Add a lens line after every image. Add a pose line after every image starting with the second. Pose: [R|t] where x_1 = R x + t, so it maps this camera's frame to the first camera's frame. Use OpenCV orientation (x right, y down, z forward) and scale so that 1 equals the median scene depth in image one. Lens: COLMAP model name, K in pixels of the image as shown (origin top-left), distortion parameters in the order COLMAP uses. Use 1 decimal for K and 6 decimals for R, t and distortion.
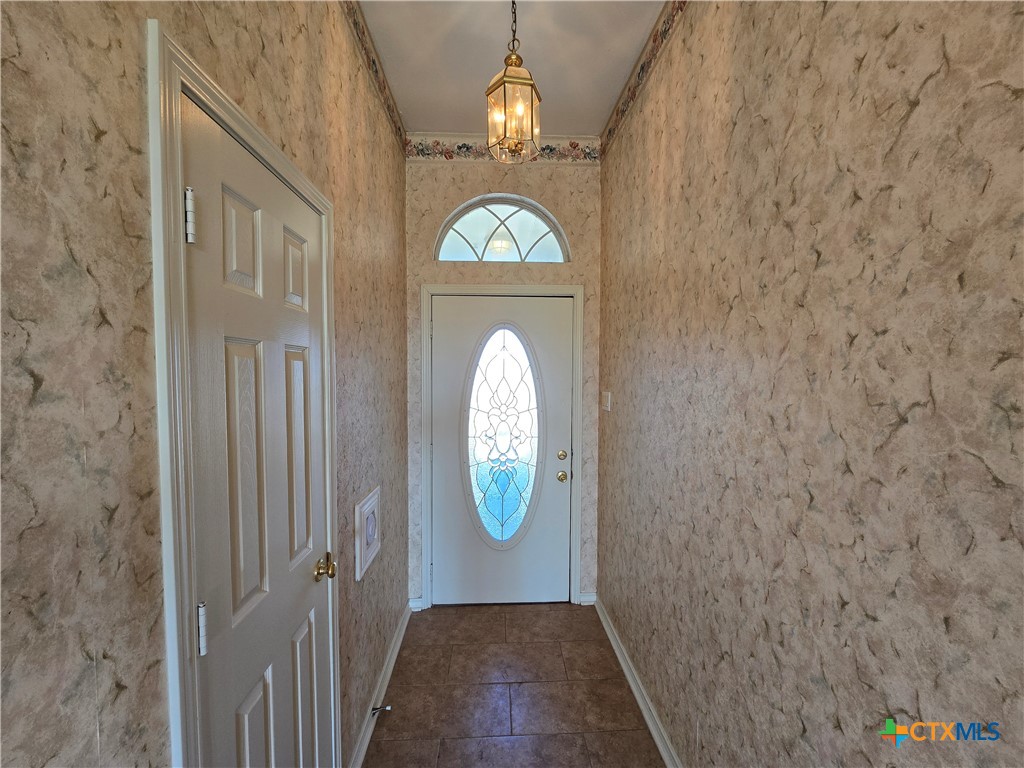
lens RADIAL K [[415.5, 0, 510.9], [0, 415.5, 385.2], [0, 0, 1]] dist [0.001617, 0.000247]
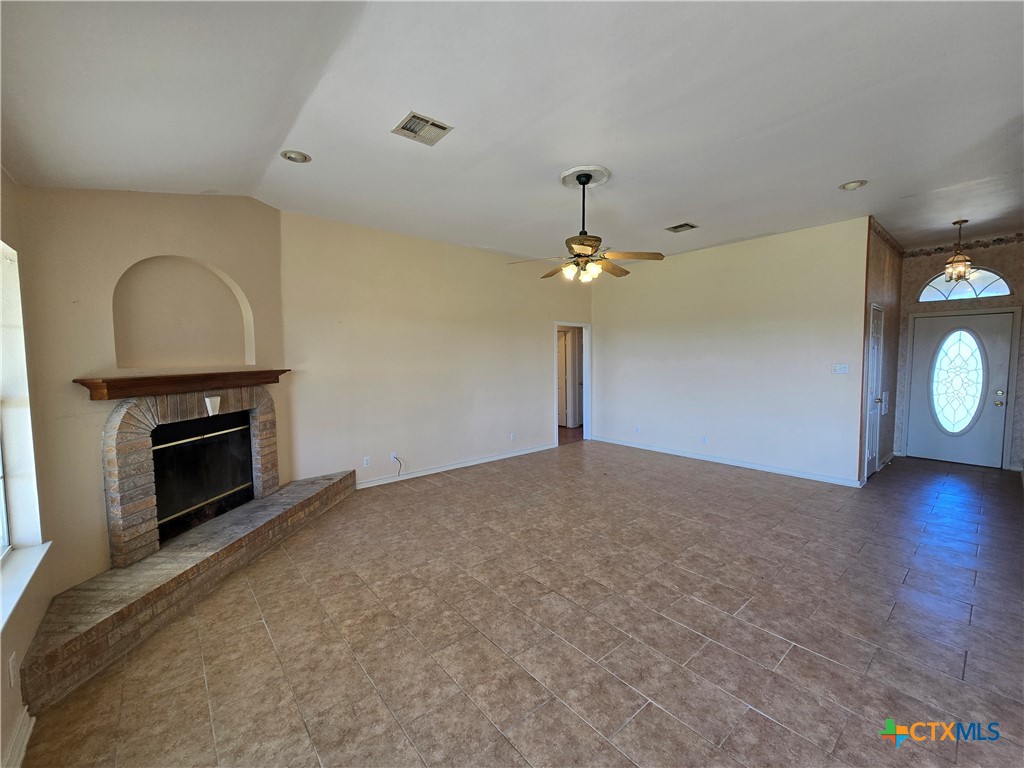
lens RADIAL K [[415.5, 0, 515.6], [0, 415.5, 382.0], [0, 0, 1]] dist [0.001617, 0.000247]
pose [[0.622467, 0.042307, -0.781502, 0.238482], [-0.024760, 0.999103, 0.034366, 0.105641], [0.782254, -0.002041, 0.622956, -2.075113]]
